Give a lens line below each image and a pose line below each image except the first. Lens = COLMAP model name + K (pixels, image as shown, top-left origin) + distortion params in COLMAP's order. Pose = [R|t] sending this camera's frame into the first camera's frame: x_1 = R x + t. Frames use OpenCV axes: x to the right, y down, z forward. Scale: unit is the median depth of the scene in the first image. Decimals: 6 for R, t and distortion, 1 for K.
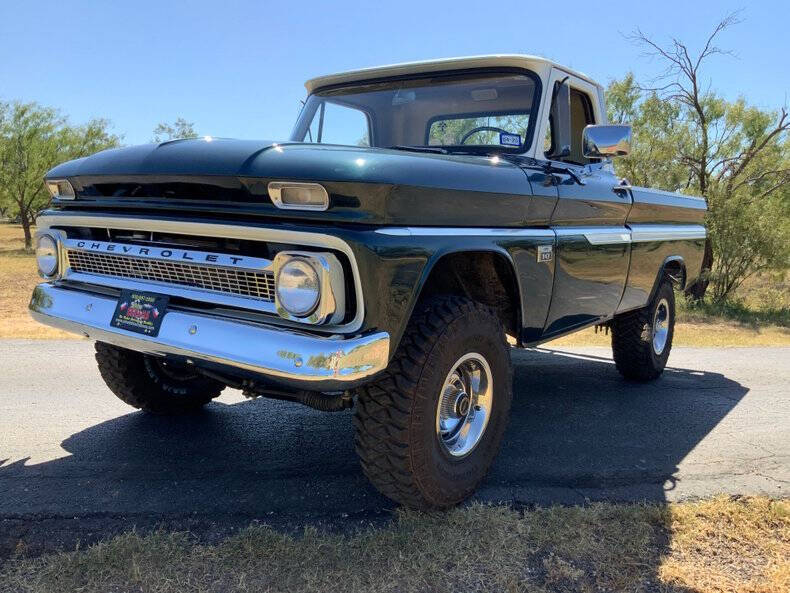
lens RADIAL K [[661.1, 0, 399.0], [0, 661.1, 294.4], [0, 0, 1]] dist [0.042871, -0.104876]
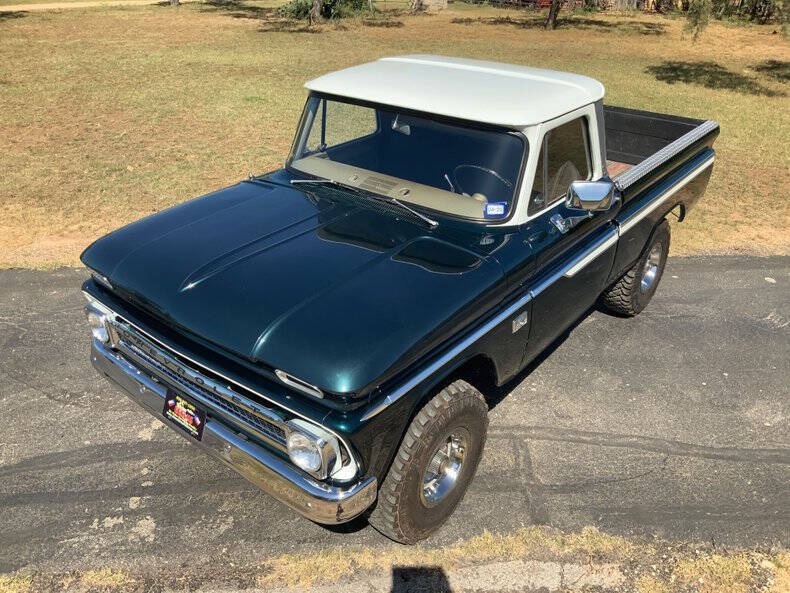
lens RADIAL K [[661.1, 0, 391.9], [0, 661.1, 293.1], [0, 0, 1]] dist [0.042871, -0.104876]
pose [[0.997640, -0.009541, -0.067989, 0.088958], [0.033170, 0.934027, 0.355659, -0.608901], [0.060110, -0.357075, 0.932139, -0.070795]]
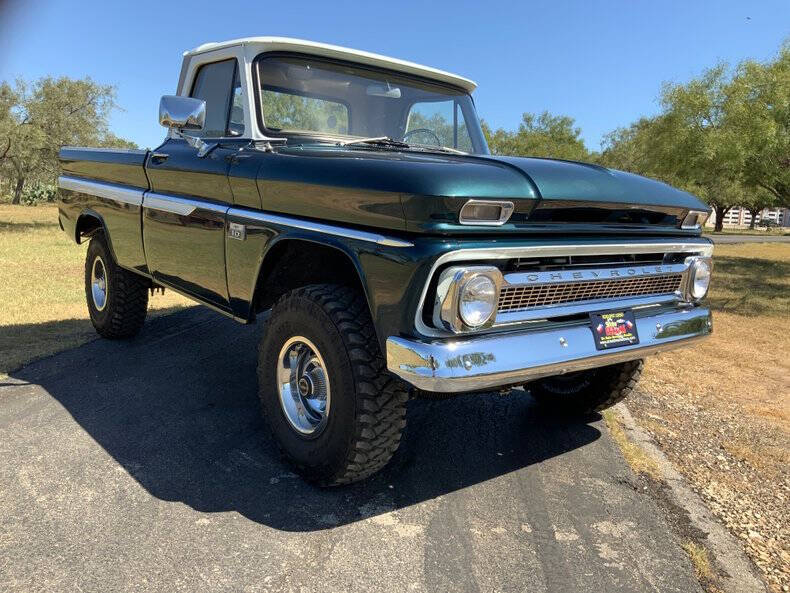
lens RADIAL K [[661.1, 0, 391.0], [0, 661.1, 295.4], [0, 0, 1]] dist [0.042871, -0.104876]
pose [[0.255579, -0.184236, 0.949071, -1.477543], [0.067167, 0.982686, 0.172674, -0.235642], [-0.964452, 0.019614, 0.263528, 1.040487]]
